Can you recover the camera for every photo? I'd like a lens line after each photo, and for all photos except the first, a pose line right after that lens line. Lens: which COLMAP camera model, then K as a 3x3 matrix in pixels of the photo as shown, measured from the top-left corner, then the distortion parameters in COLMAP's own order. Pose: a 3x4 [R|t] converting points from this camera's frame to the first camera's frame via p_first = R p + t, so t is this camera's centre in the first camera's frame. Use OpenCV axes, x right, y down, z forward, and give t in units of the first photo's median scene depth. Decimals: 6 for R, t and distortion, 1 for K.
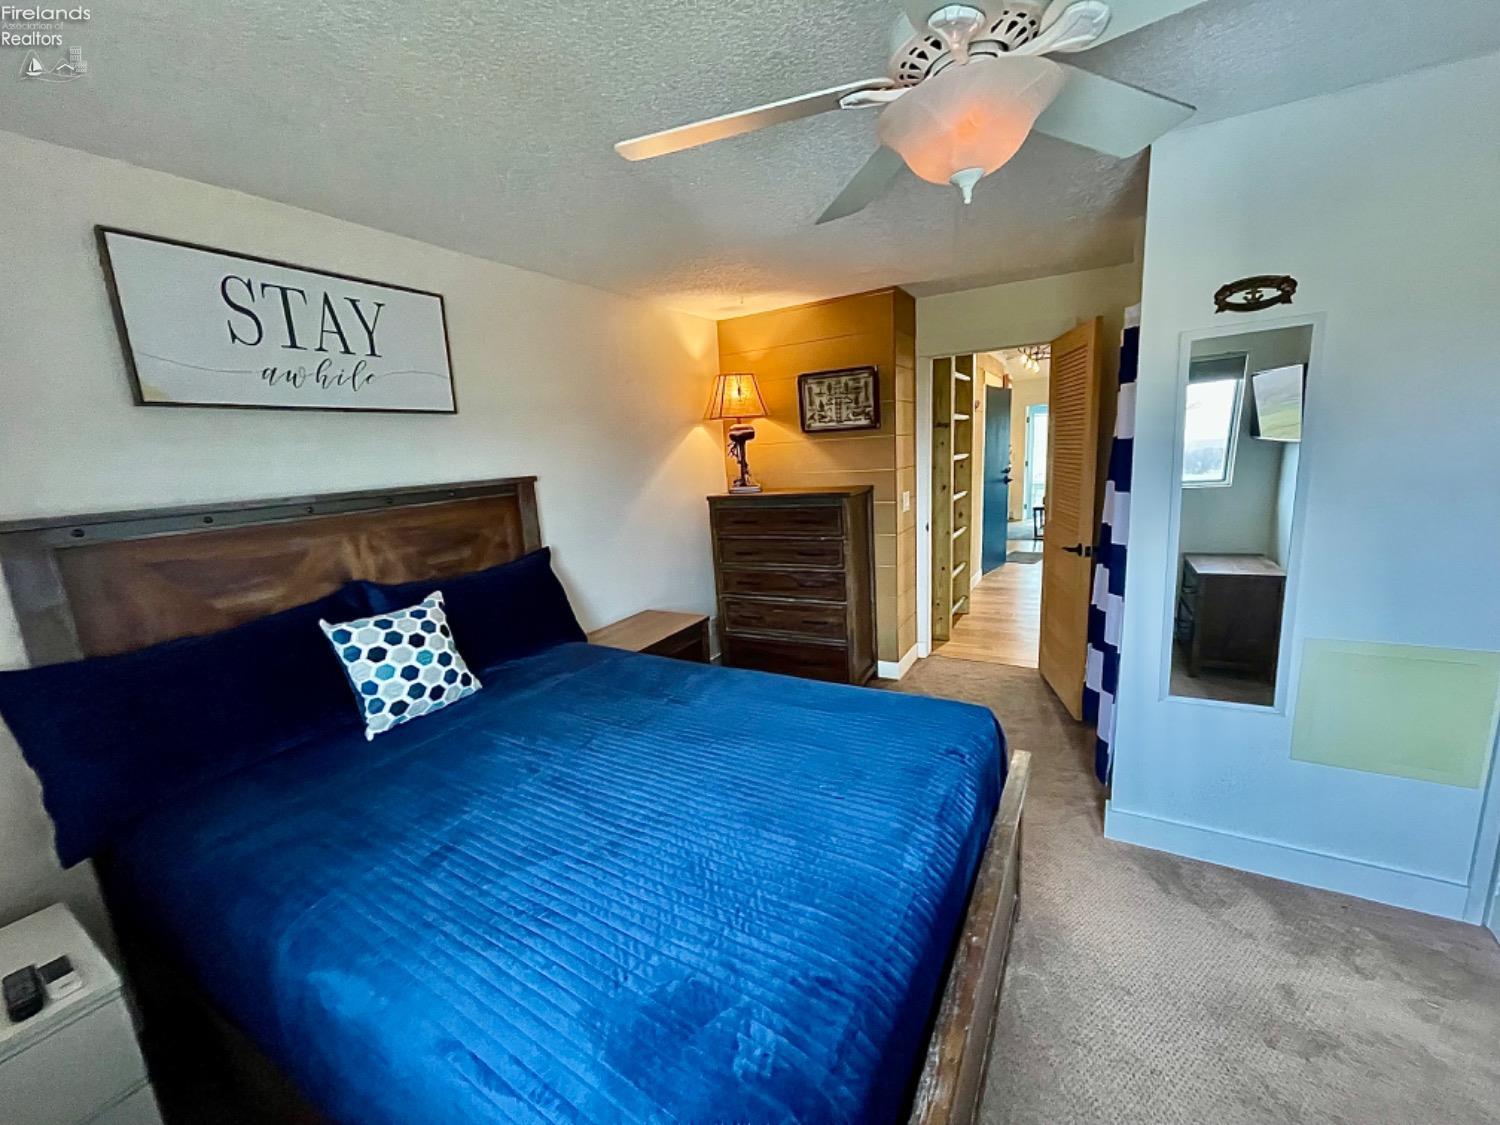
lens RADIAL K [[607.7, 0, 743.2], [0, 607.7, 562.3], [0, 0, 1]] dist [0.001141, -0.000888]
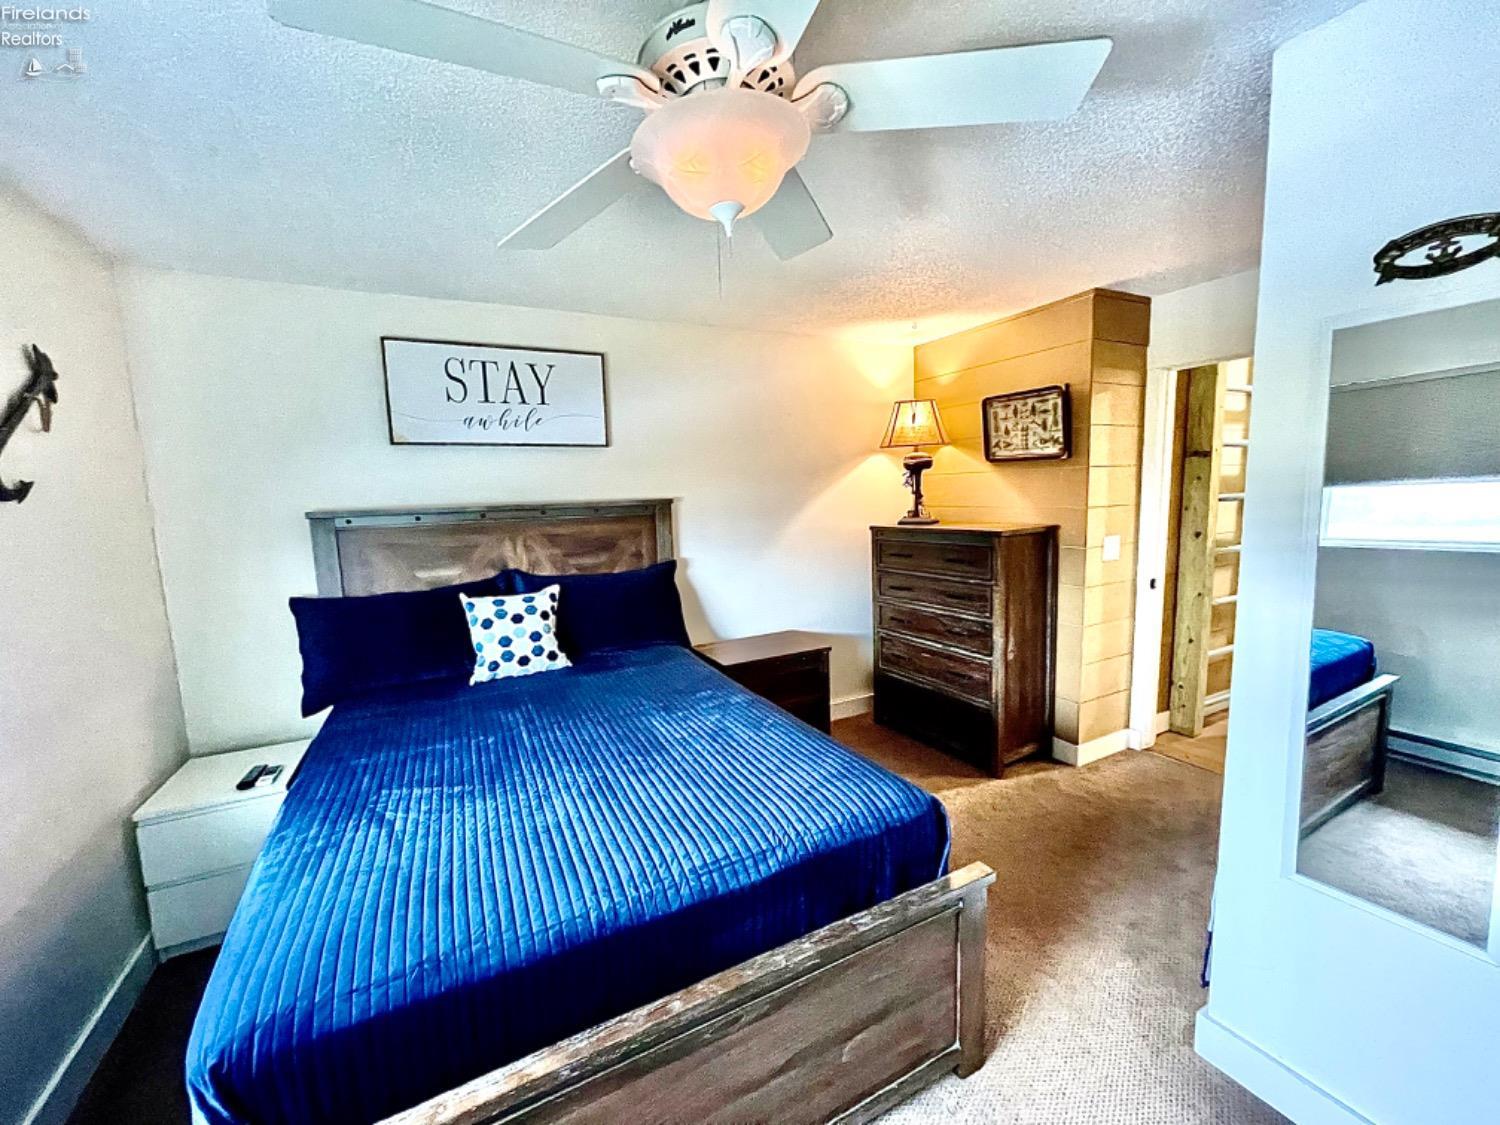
lens RADIAL K [[607.7, 0, 738.5], [0, 607.7, 561.3], [0, 0, 1]] dist [0.001141, -0.000888]
pose [[0.844051, 0.093988, -0.527962, 0.309501], [-0.115301, 0.993302, -0.007503, -0.022545], [0.523720, 0.067208, 0.849235, 0.070052]]
